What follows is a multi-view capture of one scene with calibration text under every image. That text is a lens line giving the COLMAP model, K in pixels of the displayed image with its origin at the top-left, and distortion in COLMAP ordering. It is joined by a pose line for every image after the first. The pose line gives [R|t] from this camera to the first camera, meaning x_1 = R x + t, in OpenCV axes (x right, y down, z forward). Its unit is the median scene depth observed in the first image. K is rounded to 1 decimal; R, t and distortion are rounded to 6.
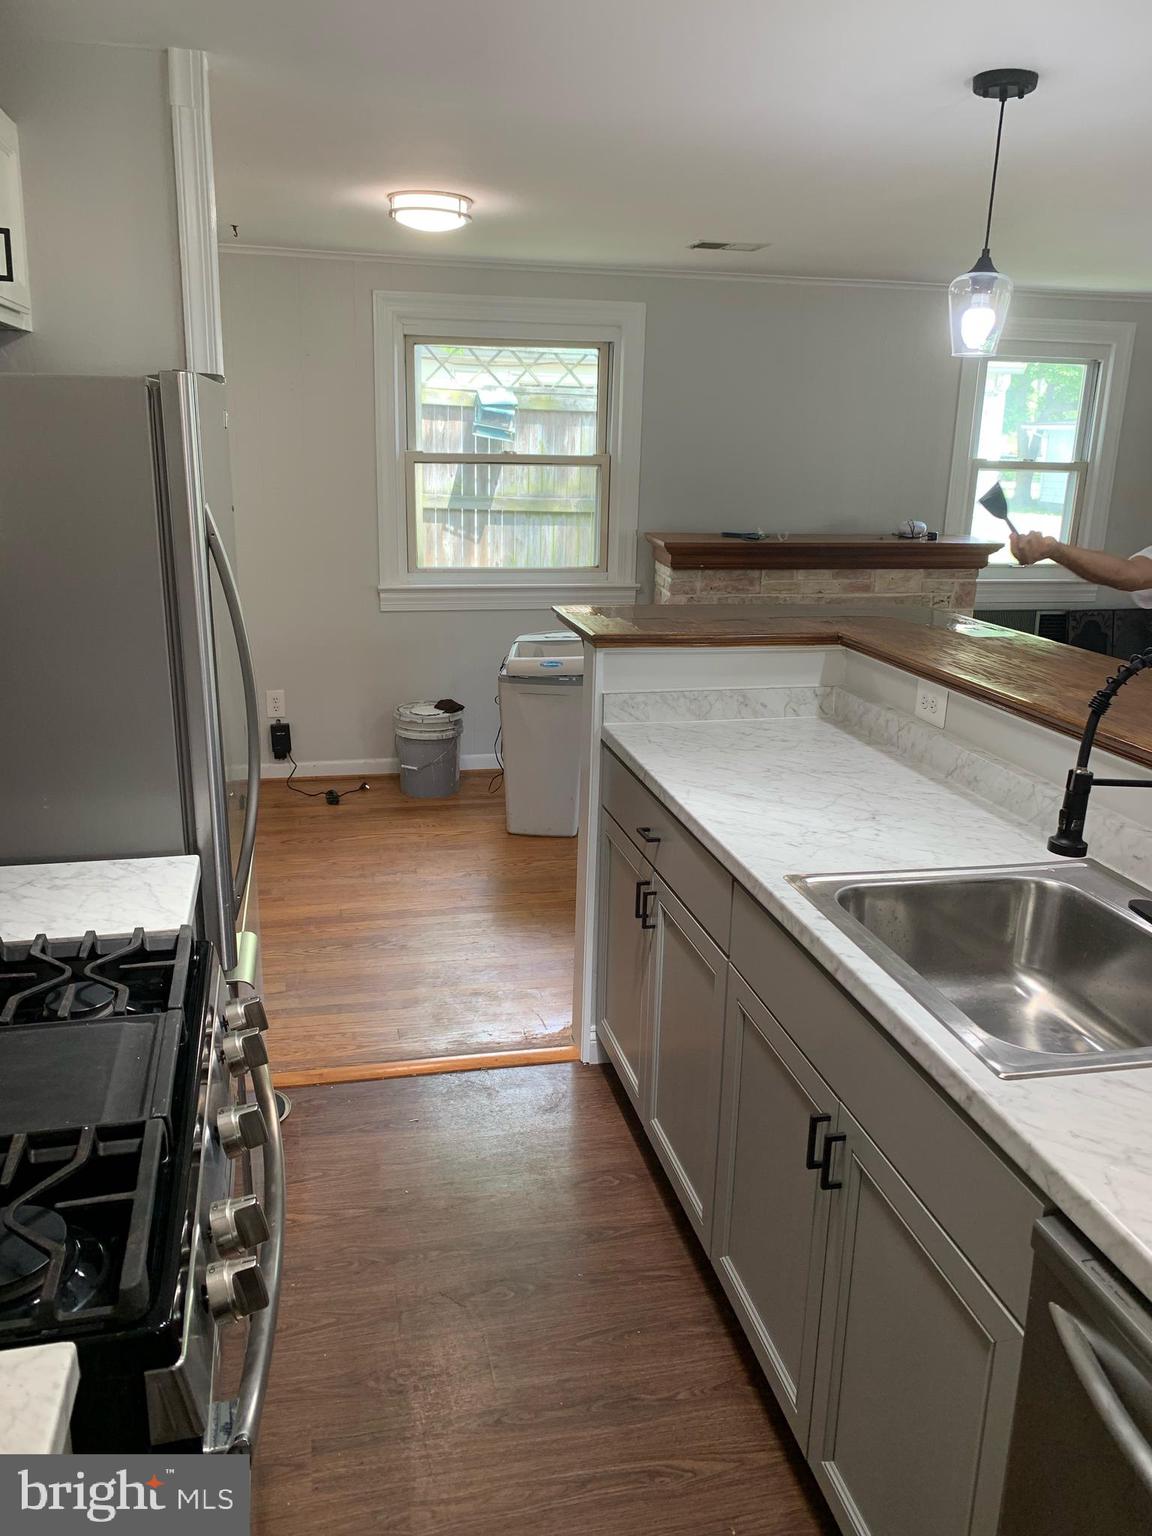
lens RADIAL K [[1166.9, 0, 573.3], [0, 1166.9, 762.7], [0, 0, 1]] dist [0.034635, -0.053446]
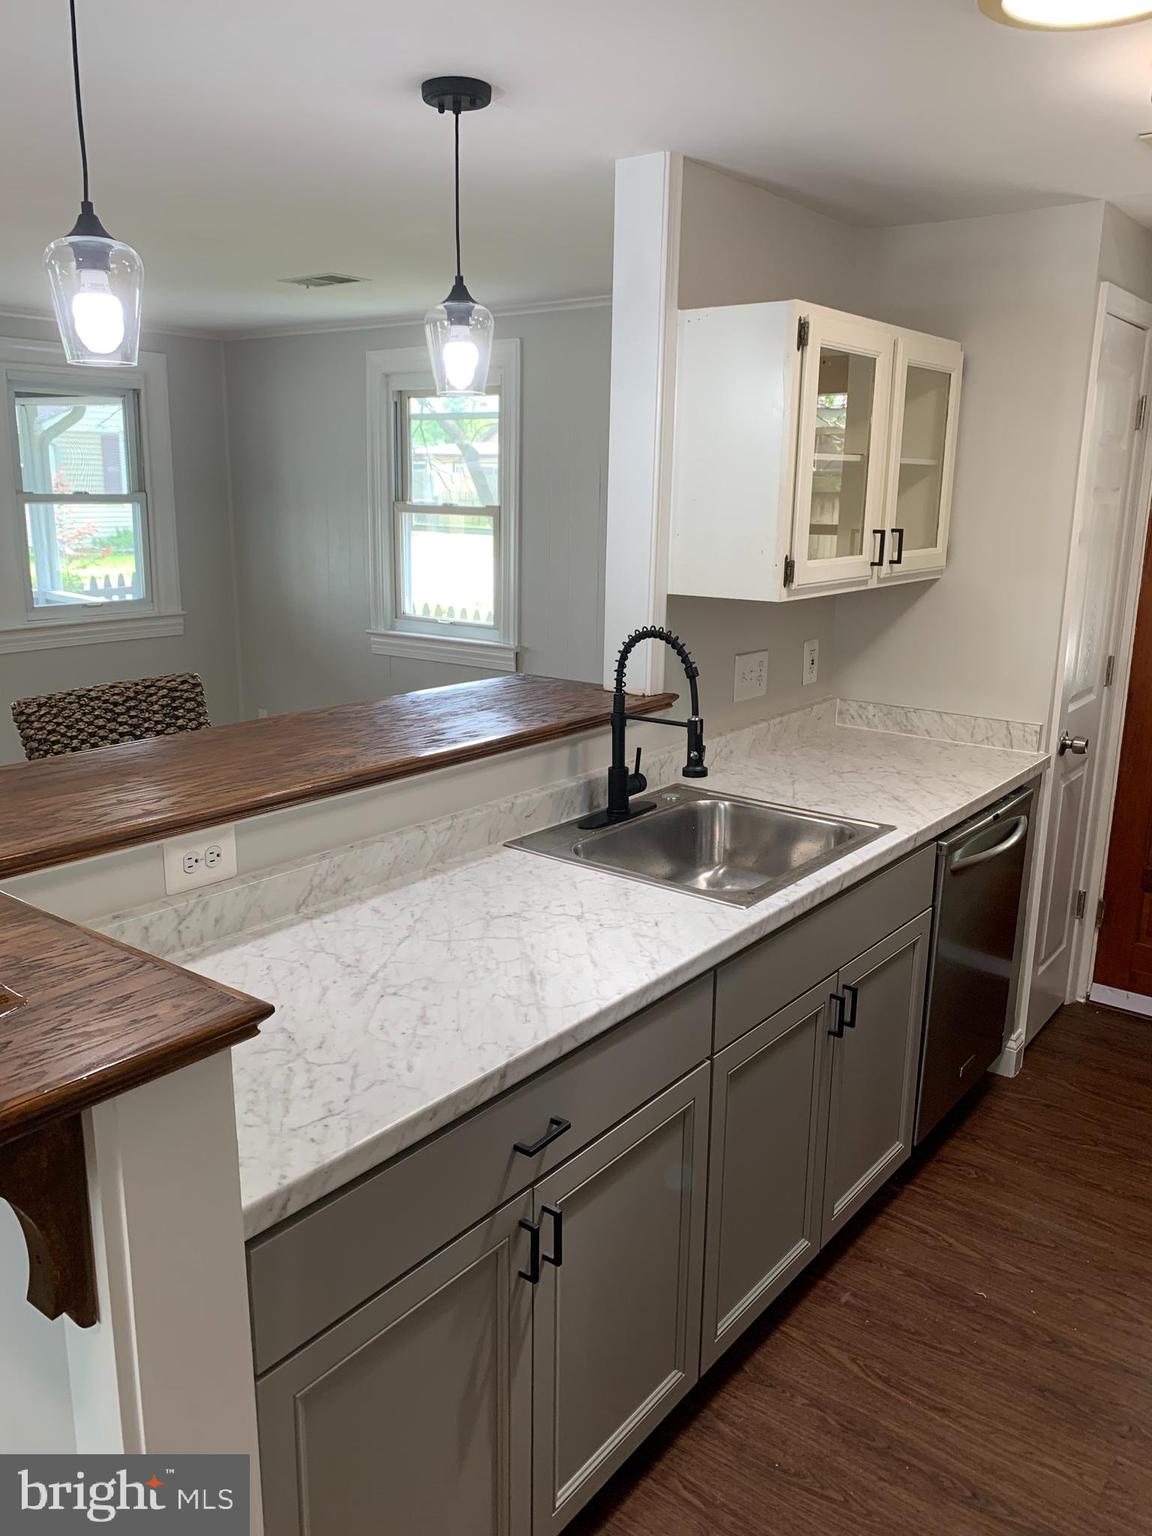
lens RADIAL K [[1166.9, 0, 571.5], [0, 1166.9, 762.2], [0, 0, 1]] dist [0.034635, -0.053446]
pose [[-0.625171, -0.211176, 0.751376, -0.420427], [0.186379, 0.894456, 0.406462, -0.413357], [-0.757908, 0.394149, -0.519829, 1.387065]]
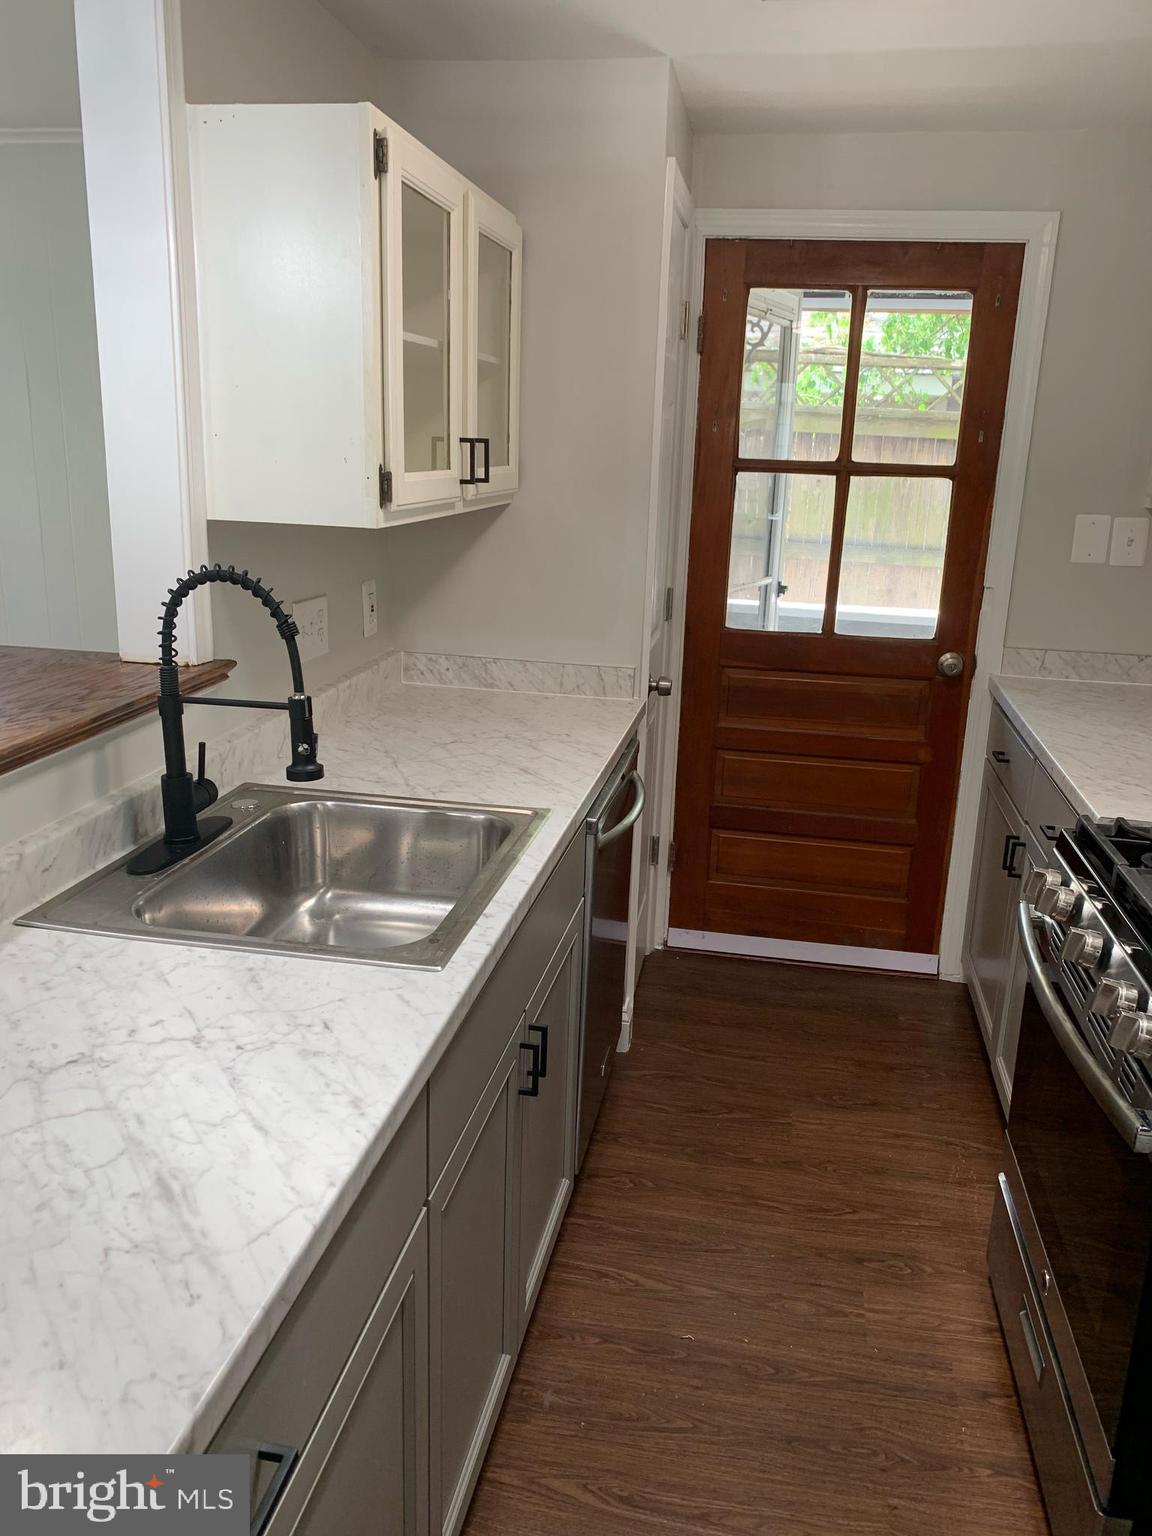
lens RADIAL K [[1166.9, 0, 600.3], [0, 1166.9, 765.1], [0, 0, 1]] dist [0.034635, -0.053446]
pose [[-0.922795, -0.158834, 0.351028, -0.128330], [0.045587, 0.859664, 0.508823, -0.327453], [-0.382584, 0.485541, -0.786053, 1.264777]]
